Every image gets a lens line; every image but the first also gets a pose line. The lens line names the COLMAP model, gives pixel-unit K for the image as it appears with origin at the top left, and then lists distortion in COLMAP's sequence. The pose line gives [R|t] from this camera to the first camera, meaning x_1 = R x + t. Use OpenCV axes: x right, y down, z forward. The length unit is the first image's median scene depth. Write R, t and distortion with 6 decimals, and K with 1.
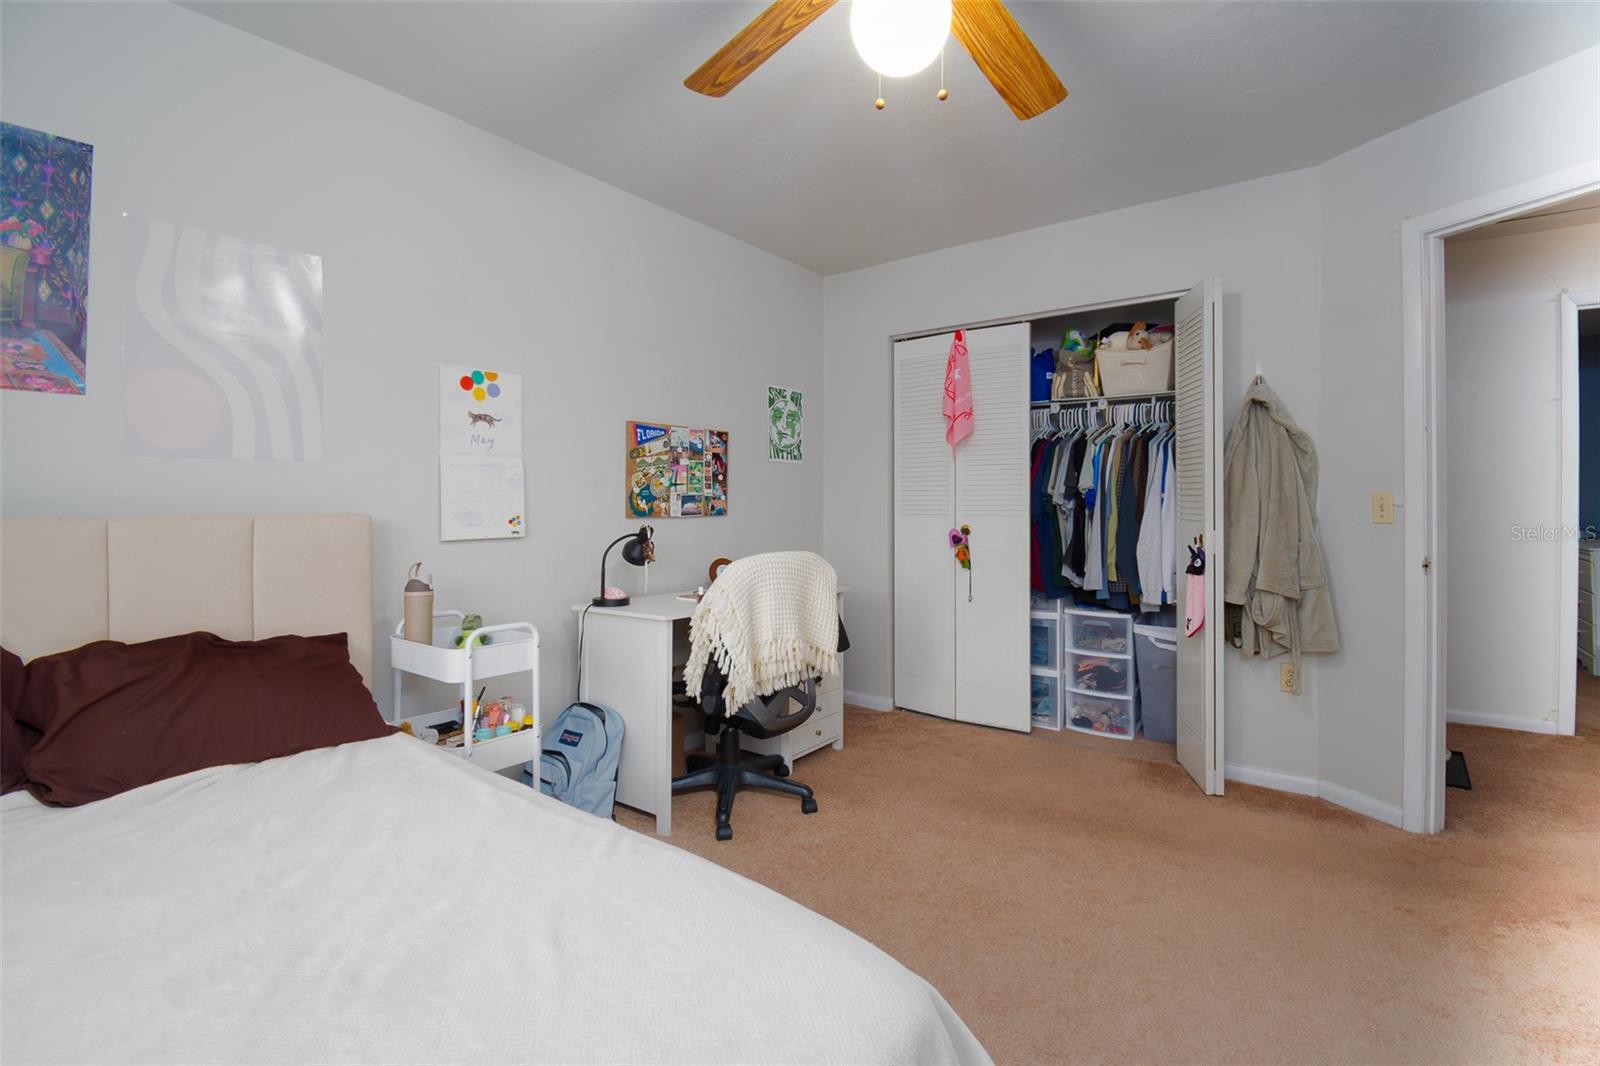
lens RADIAL K [[714.4, 0, 801.8], [0, 714.4, 505.4], [0, 0, 1]] dist [-0.001351, -0.009006]
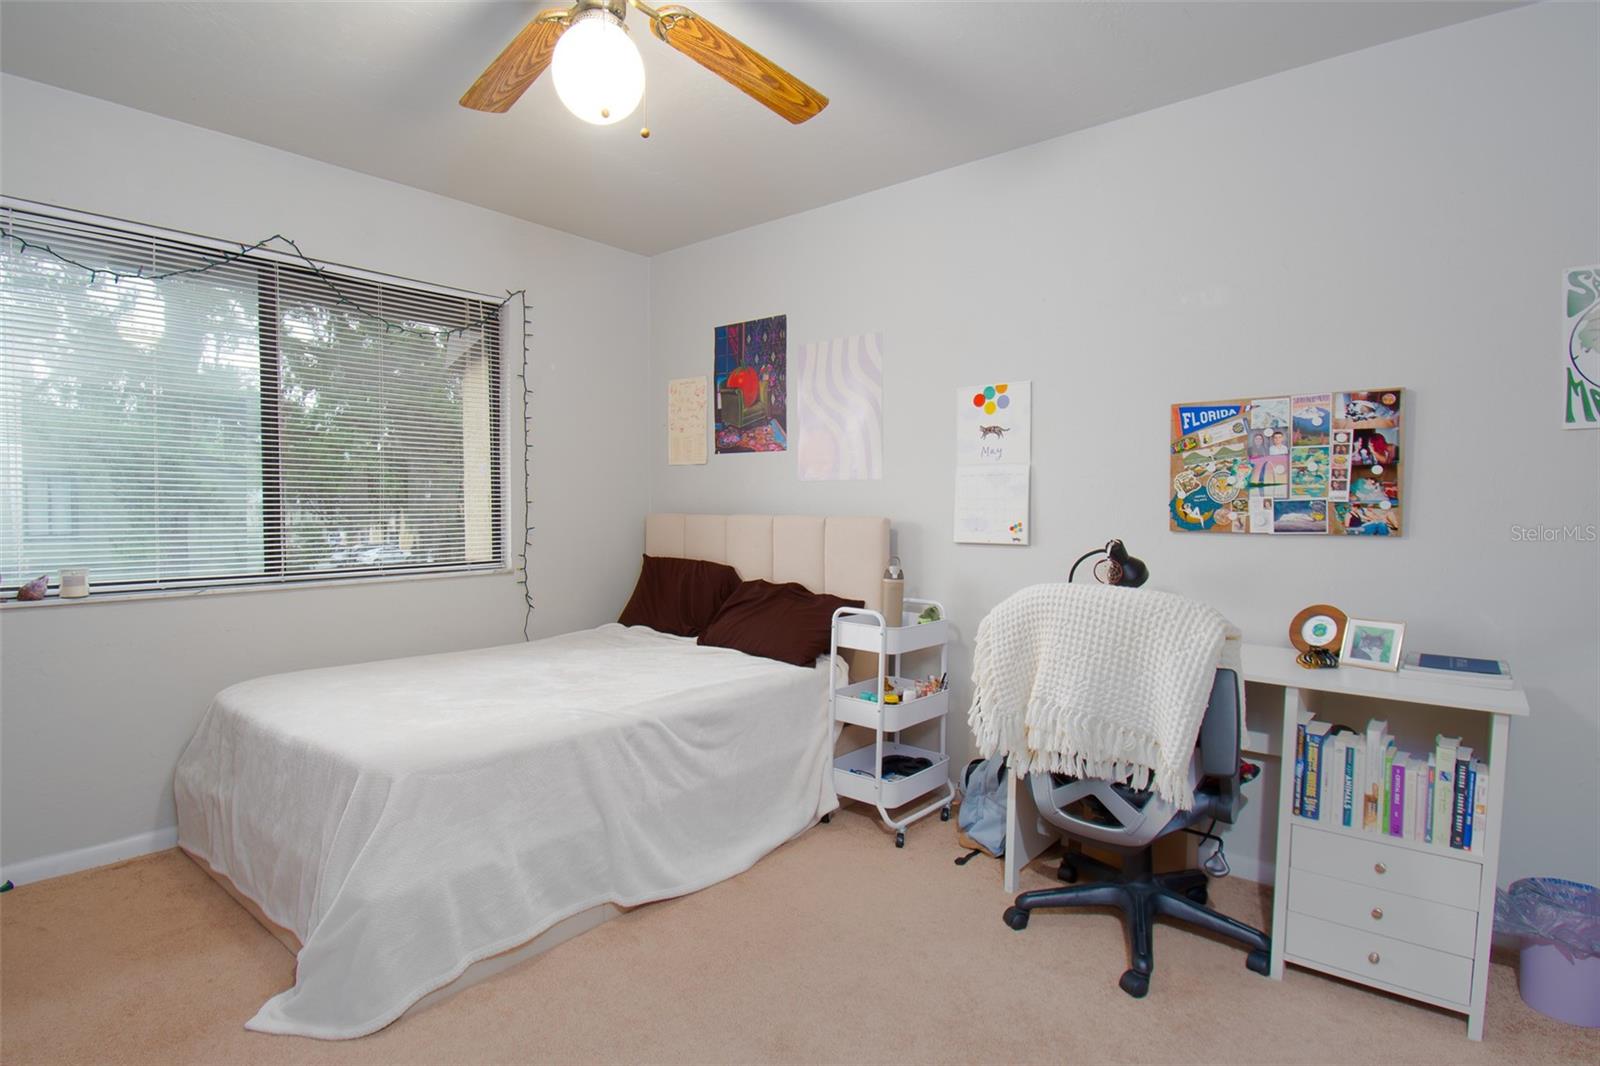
lens RADIAL K [[828.9, 0, 795.9], [0, 828.9, 571.0], [0, 0, 1]] dist [0.000931, 0.000118]
pose [[-0.052583, 0.077196, -0.995628, 0.658193], [-0.011341, 0.996897, 0.077893, -0.004668], [0.998552, 0.015387, -0.051544, 0.624122]]
